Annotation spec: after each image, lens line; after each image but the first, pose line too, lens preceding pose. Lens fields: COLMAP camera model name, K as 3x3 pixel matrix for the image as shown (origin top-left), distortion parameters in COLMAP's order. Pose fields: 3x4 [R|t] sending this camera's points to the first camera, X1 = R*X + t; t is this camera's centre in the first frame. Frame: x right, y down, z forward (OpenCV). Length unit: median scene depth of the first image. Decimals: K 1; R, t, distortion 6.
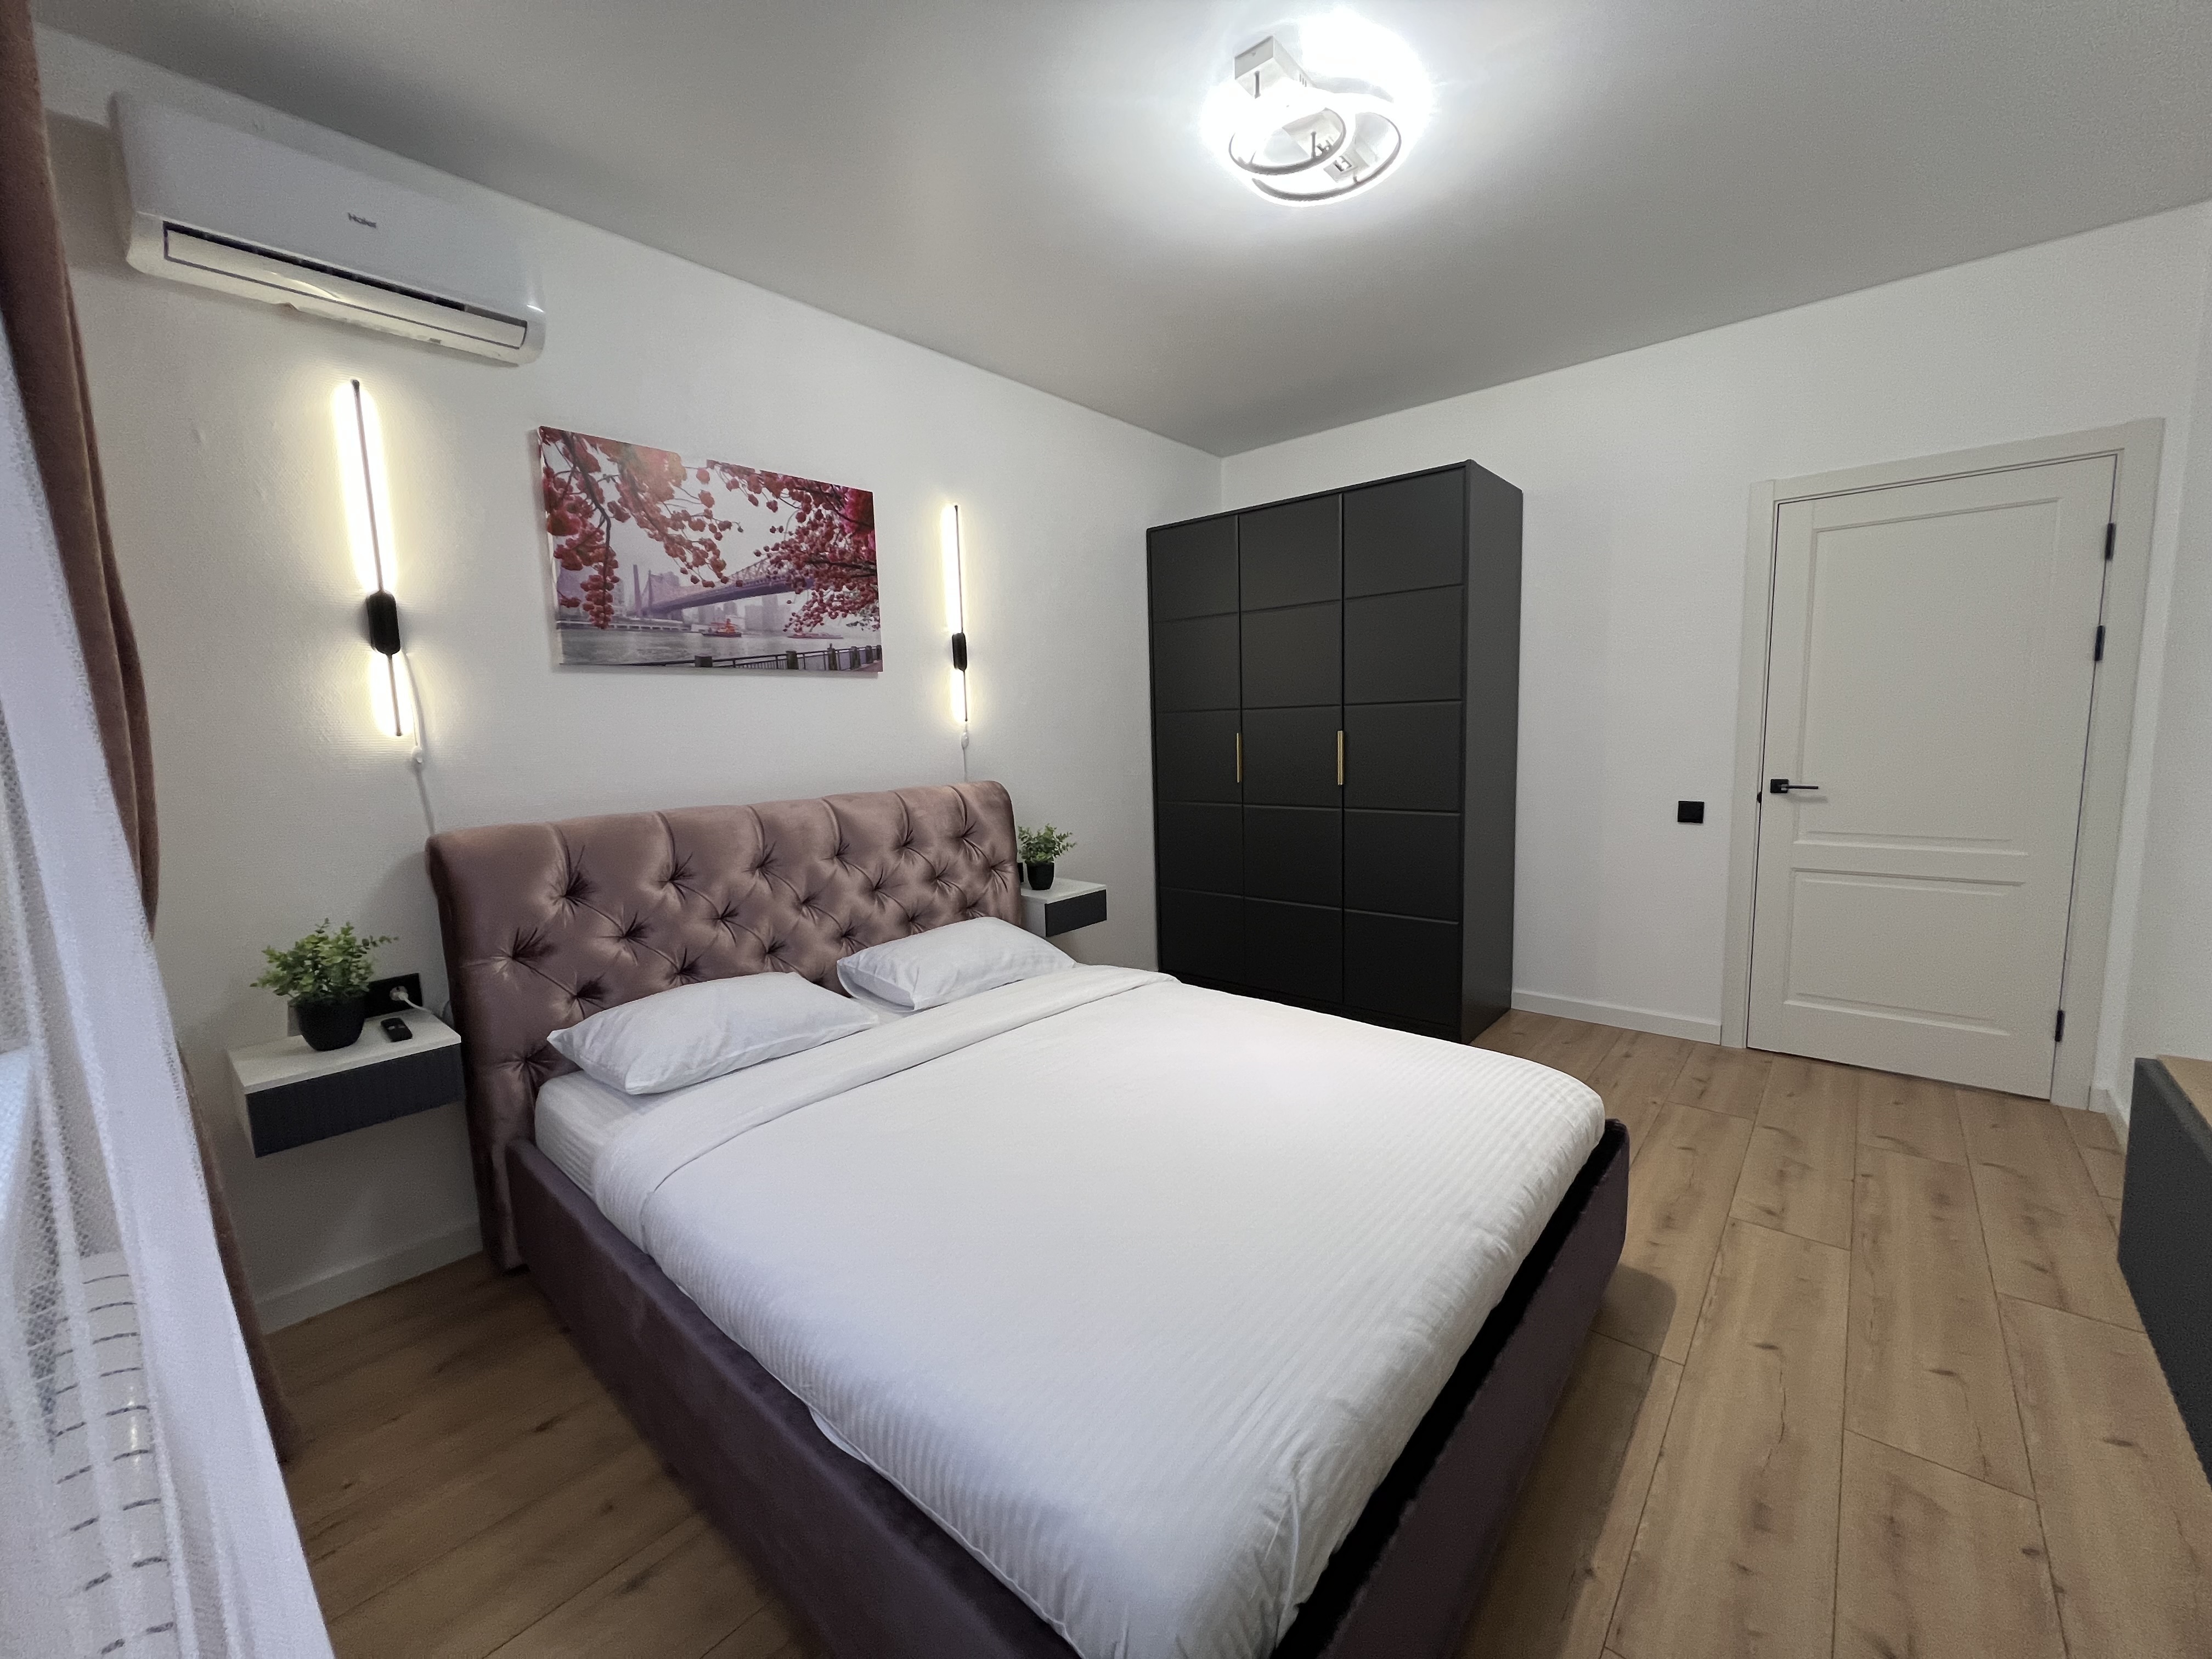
lens RADIAL K [[908.0, 0, 1114.8], [0, 908.0, 830.9], [0, 0, 1]] dist [0.000680, 0.000158]
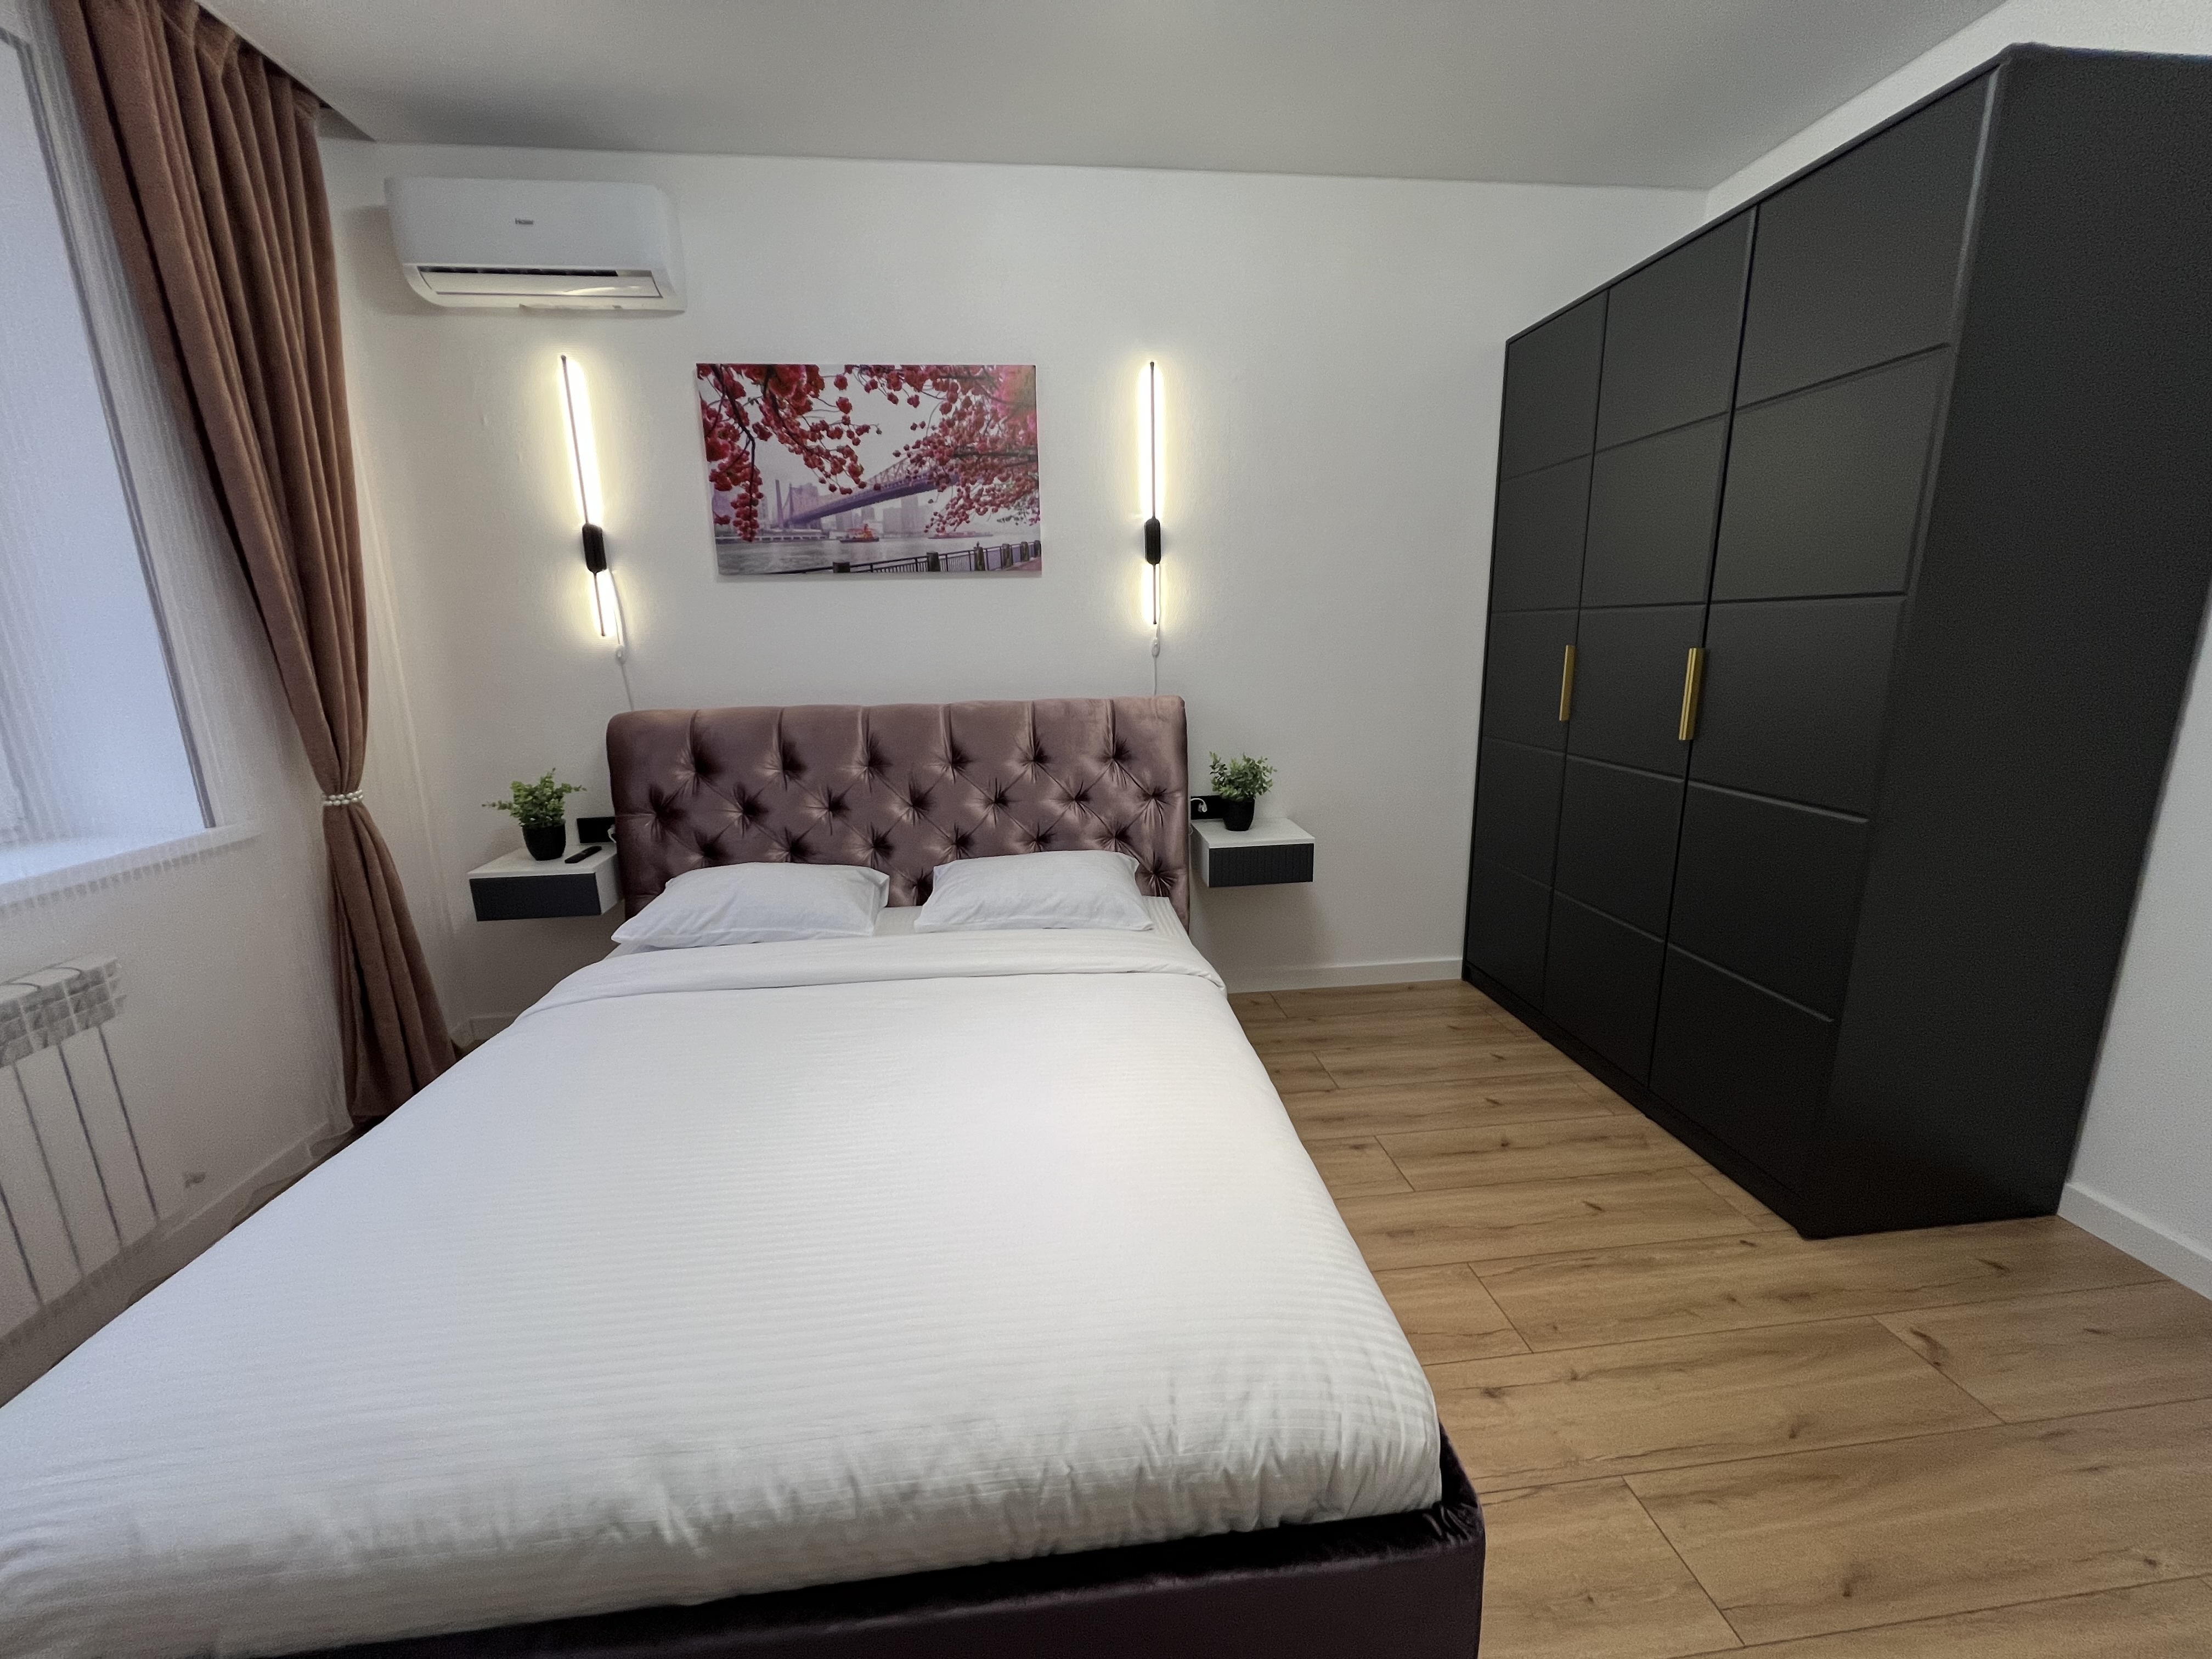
lens RADIAL K [[884.0, 0, 1109.2], [0, 884.0, 830.8], [0, 0, 1]] dist [-0.001098, 0.000206]
pose [[0.722420, 0.180192, -0.667562, 0.513450], [-0.085806, 0.981347, 0.172034, -0.086108], [0.686109, -0.067000, 0.724407, 0.431901]]
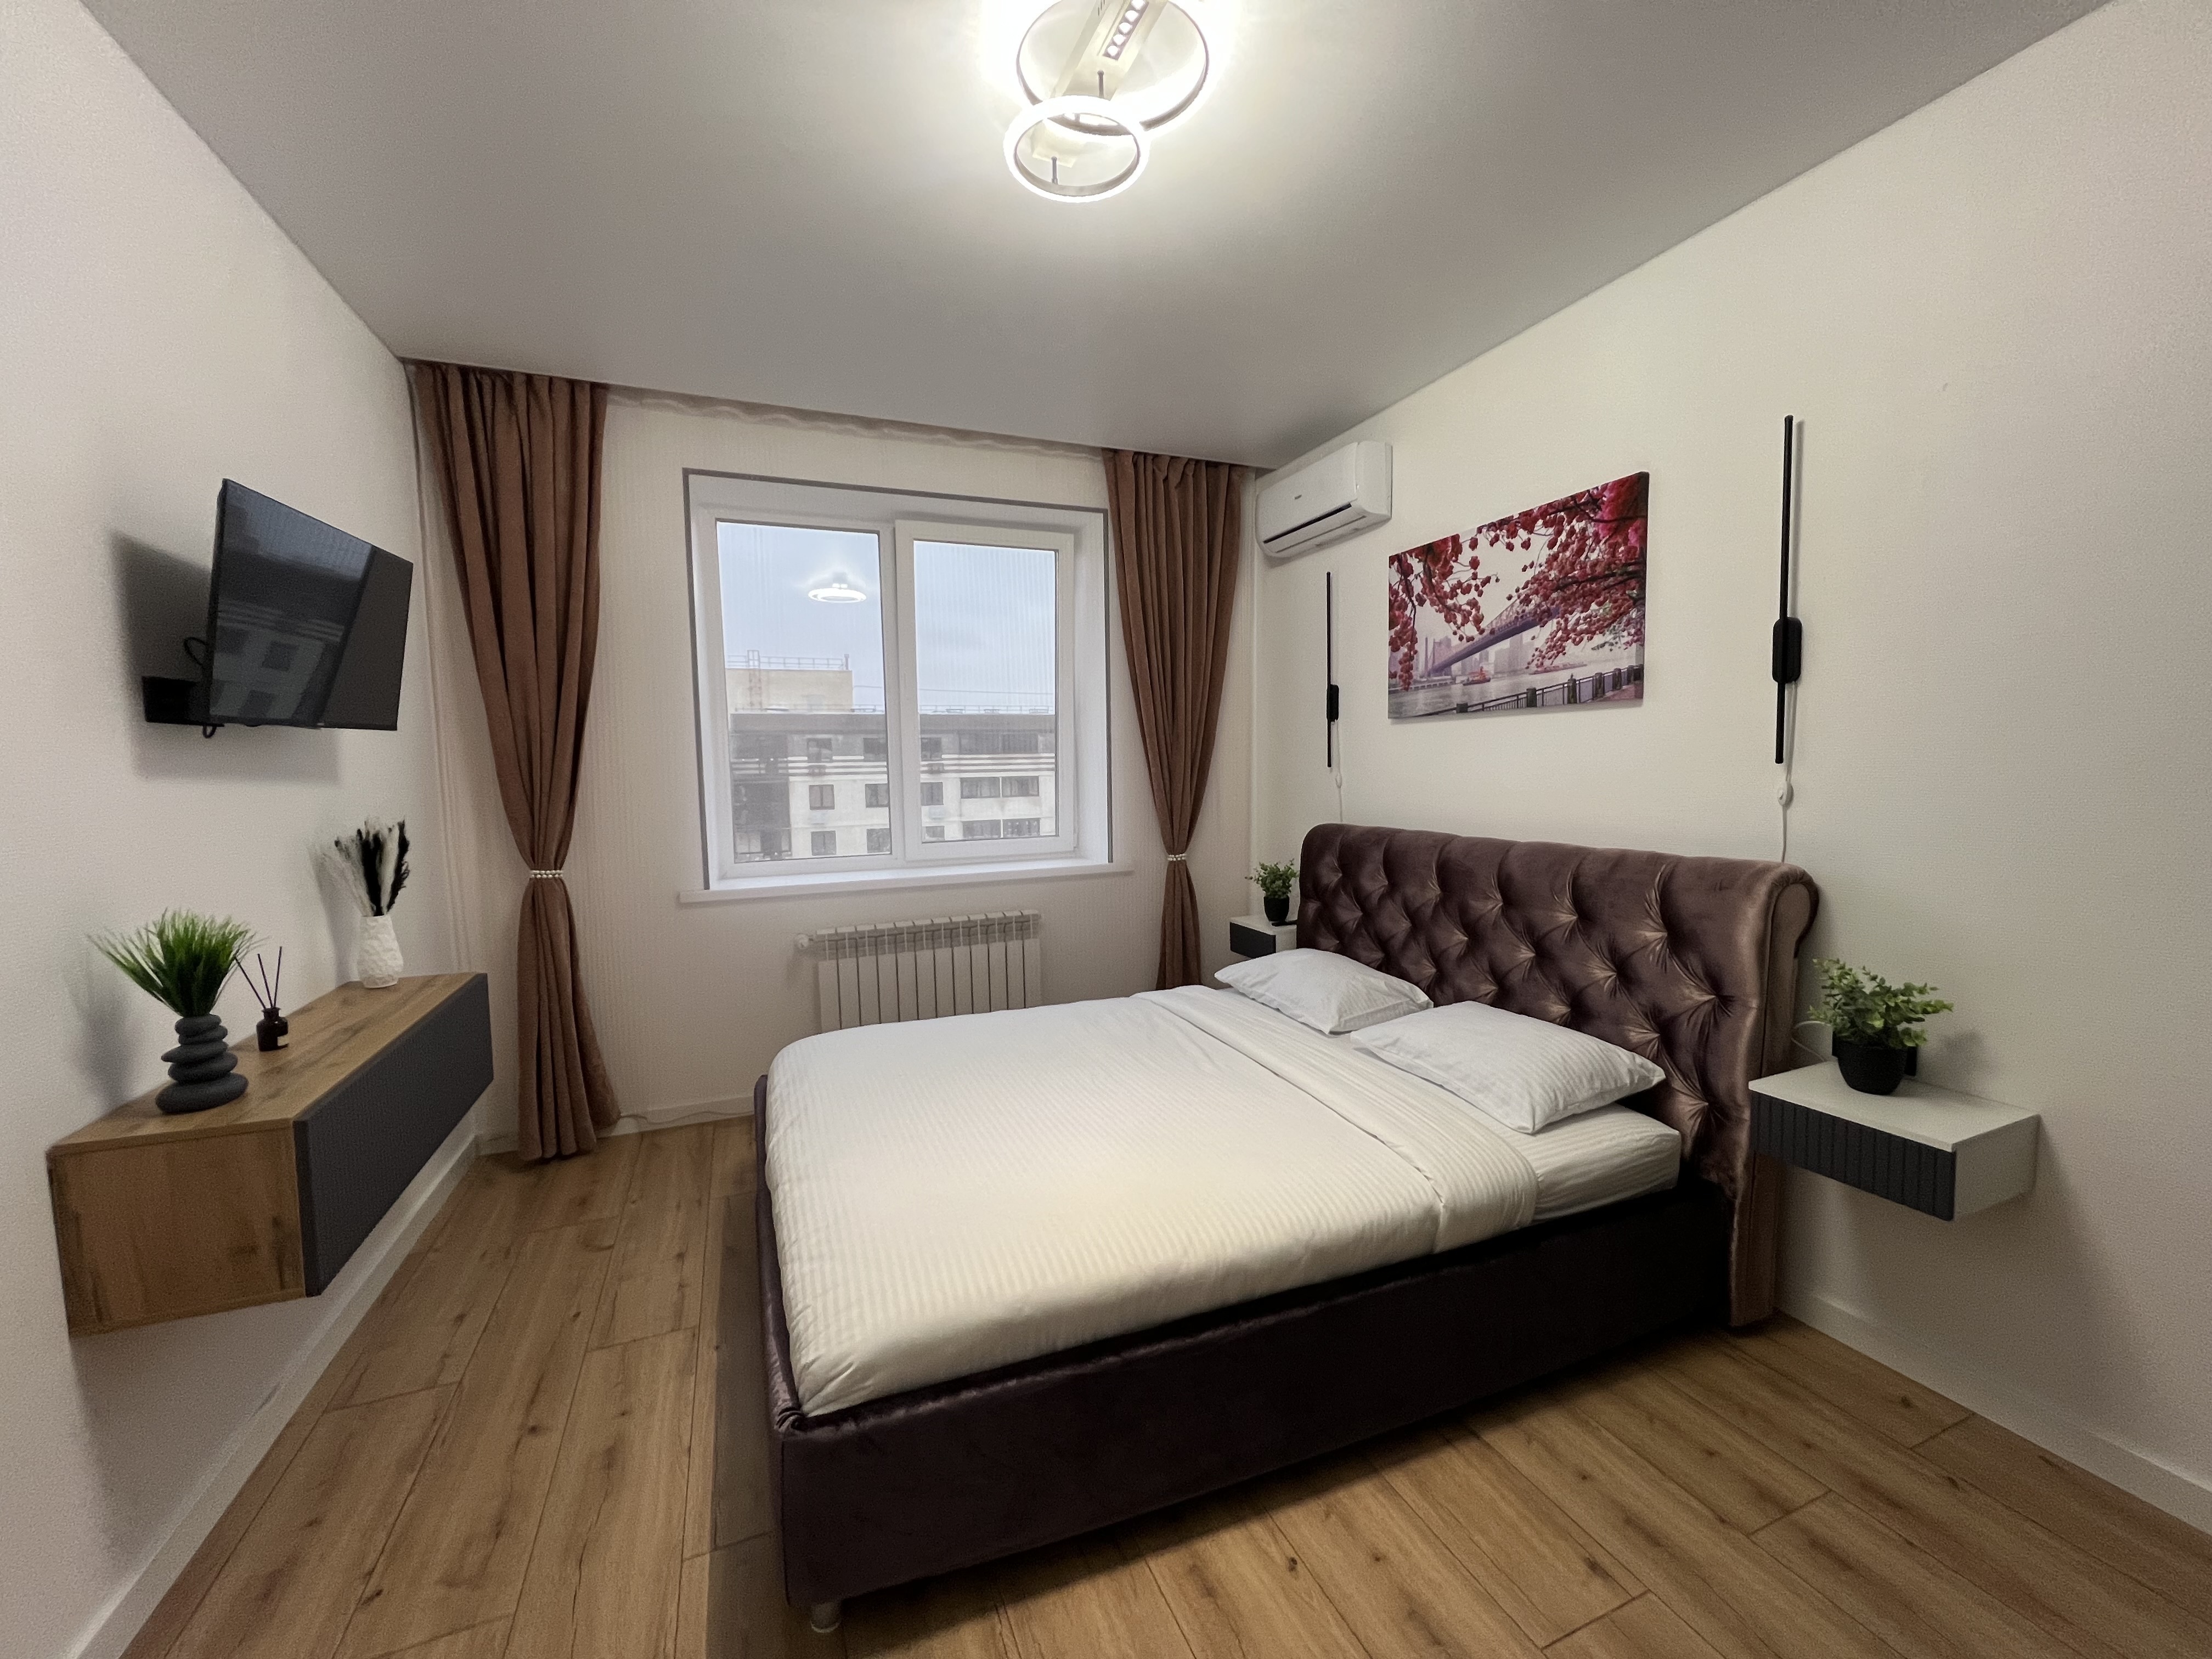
lens RADIAL K [[884.0, 0, 1109.2], [0, 884.0, 830.8], [0, 0, 1]] dist [-0.001098, 0.000206]
pose [[-0.456842, 0.110924, -0.882605, 0.738178], [-0.067266, 0.985046, 0.158616, -0.176577], [0.887001, 0.131831, -0.442549, 1.094073]]
